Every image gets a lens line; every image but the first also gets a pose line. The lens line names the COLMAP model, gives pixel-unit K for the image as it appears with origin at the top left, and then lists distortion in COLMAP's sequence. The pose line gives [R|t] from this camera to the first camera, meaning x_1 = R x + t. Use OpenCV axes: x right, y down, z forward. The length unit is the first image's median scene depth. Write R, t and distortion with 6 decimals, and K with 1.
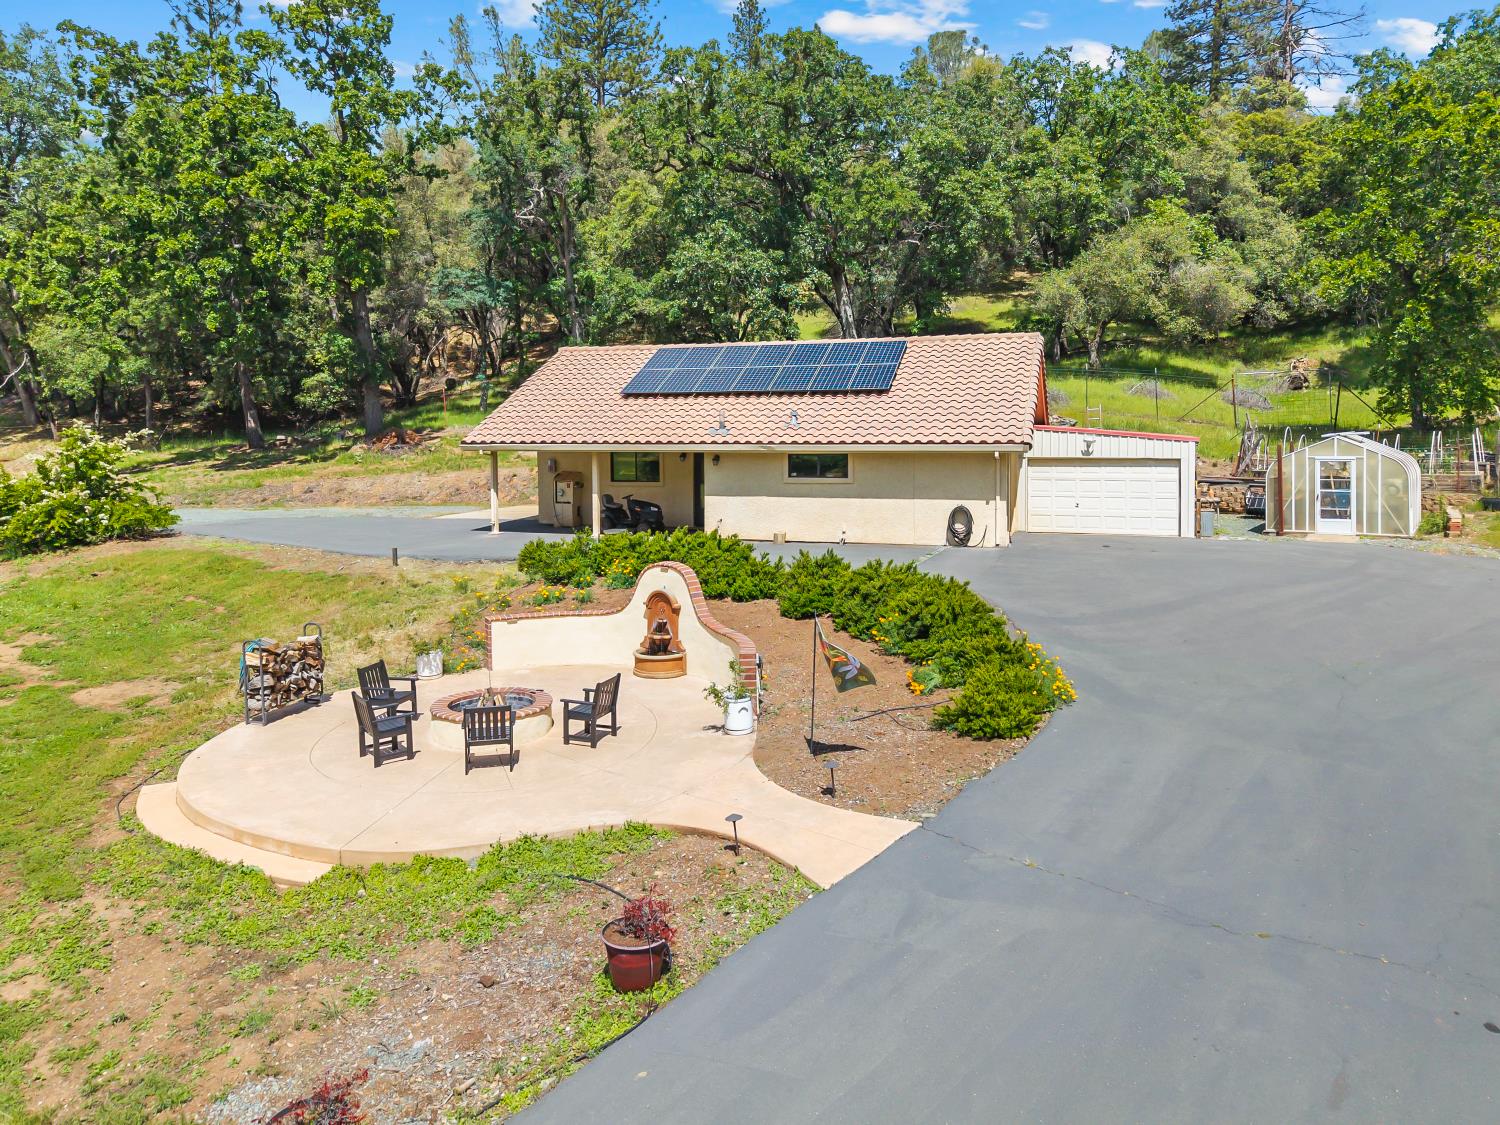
lens RADIAL K [[1307.6, 0, 750.0], [0, 1307.6, 562.5], [0, 0, 1]] dist [0.077391, -0.000059]
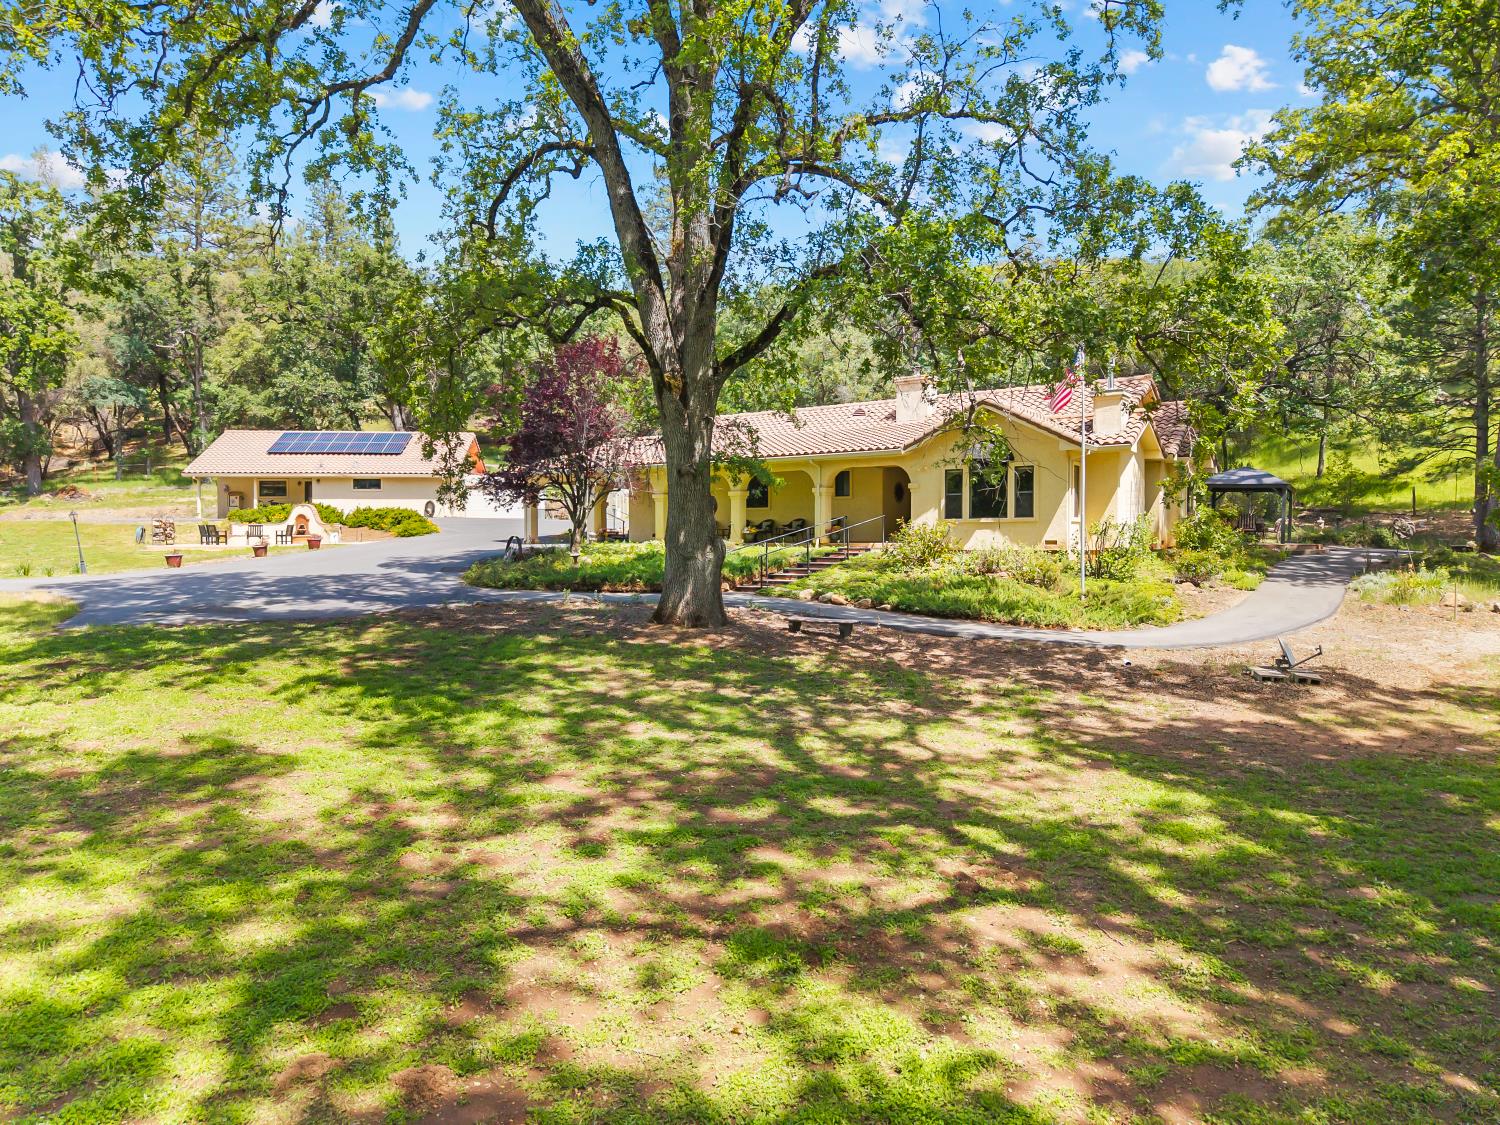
lens RADIAL K [[1307.6, 0, 750.0], [0, 1307.6, 562.5], [0, 0, 1]] dist [0.077391, -0.000059]
pose [[0.949750, 0.011193, 0.312809, -0.013754], [0.017489, 0.995902, -0.088737, 0.130095], [-0.312520, 0.089749, 0.945662, -0.633547]]
